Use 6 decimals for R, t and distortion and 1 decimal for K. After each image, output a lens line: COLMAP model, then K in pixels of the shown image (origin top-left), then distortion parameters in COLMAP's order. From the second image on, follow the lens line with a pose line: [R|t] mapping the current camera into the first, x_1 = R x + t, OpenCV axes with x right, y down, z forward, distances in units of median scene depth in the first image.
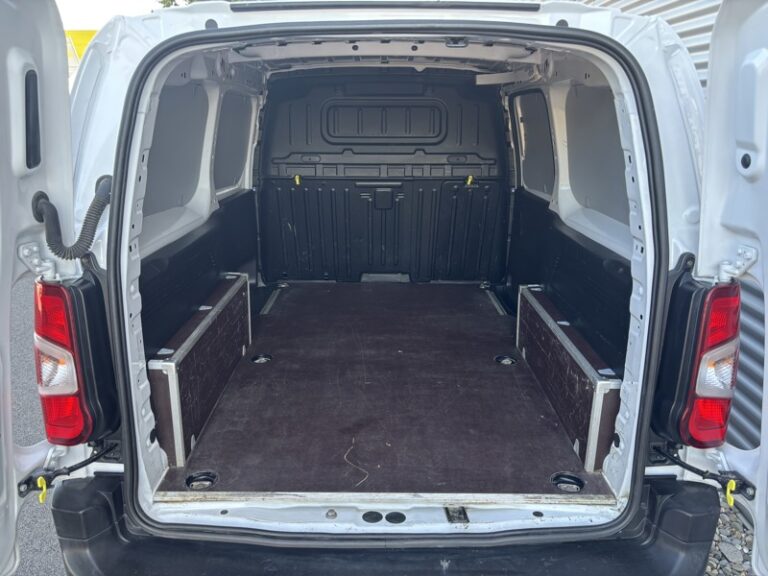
lens RADIAL K [[573.3, 0, 377.1], [0, 573.3, 288.0], [0, 0, 1]] dist [-0.004398, -0.003718]
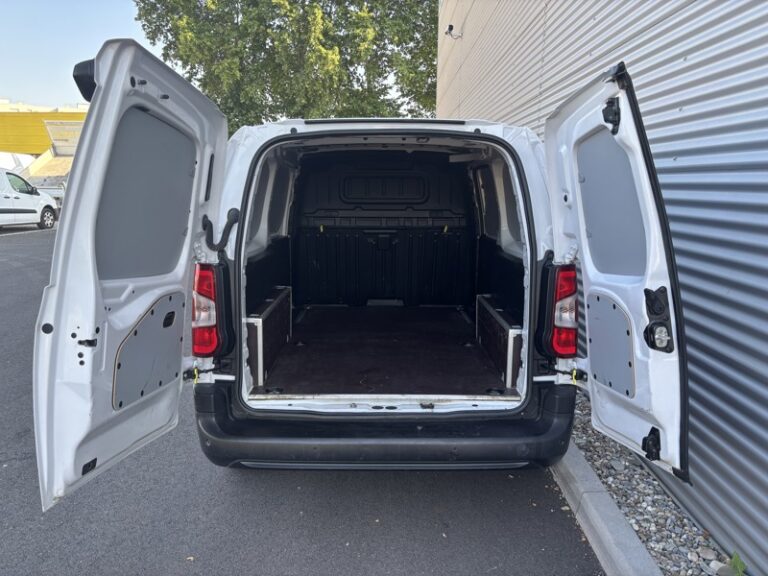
lens RADIAL K [[549.8, 0, 384.0], [0, 549.8, 288.0], [0, 0, 1]] dist [0.039016, -0.056052]
pose [[0.999927, 0.000513, 0.012092, -0.009215], [0.000911, 0.993068, -0.117536, 0.236500], [-0.012068, 0.117538, 0.992995, -0.654538]]
